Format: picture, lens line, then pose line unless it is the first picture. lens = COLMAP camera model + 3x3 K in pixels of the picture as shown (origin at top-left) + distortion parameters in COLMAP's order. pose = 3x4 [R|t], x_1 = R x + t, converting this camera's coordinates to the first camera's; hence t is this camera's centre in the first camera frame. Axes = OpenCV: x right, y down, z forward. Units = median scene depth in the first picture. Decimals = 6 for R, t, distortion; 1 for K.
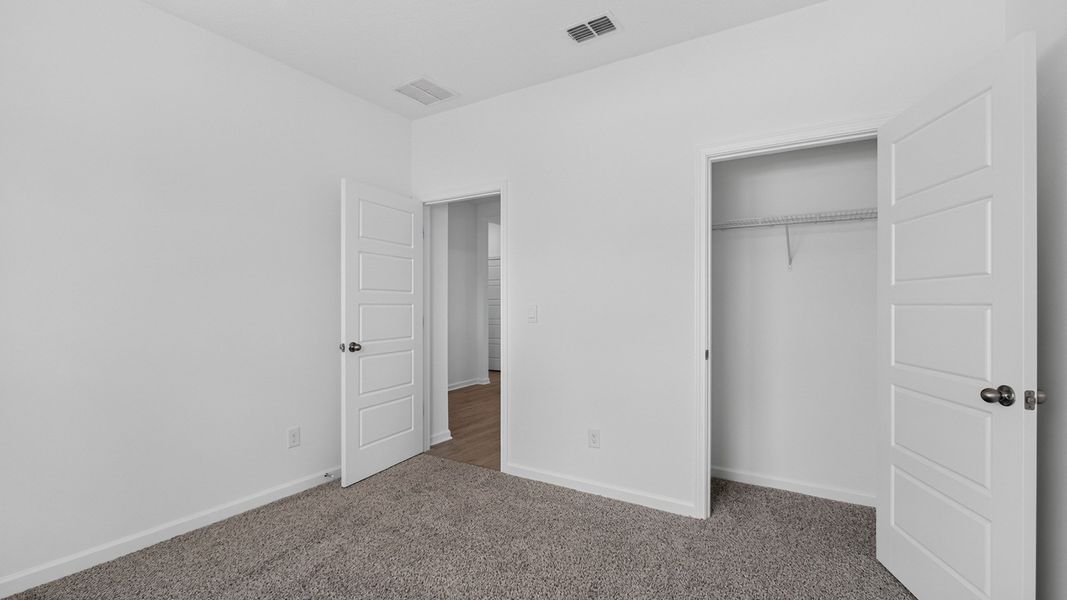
lens RADIAL K [[474.8, 0, 528.6], [0, 474.8, 291.4], [0, 0, 1]] dist [0.001169, -0.000138]
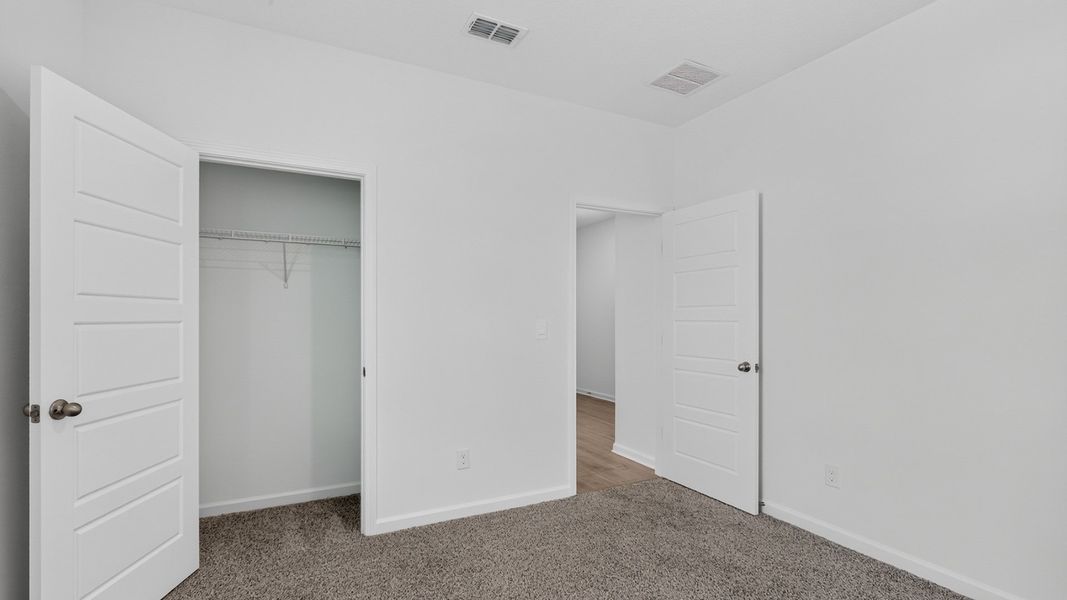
lens RADIAL K [[470.1, 0, 528.3], [0, 470.1, 322.6], [0, 0, 1]] dist [0.001637, 0.000029]
pose [[0.515486, 0.000255, 0.856898, -0.535289], [-0.023140, 0.999639, 0.013622, 0.011228], [-0.856585, -0.026851, 0.515306, 0.346994]]
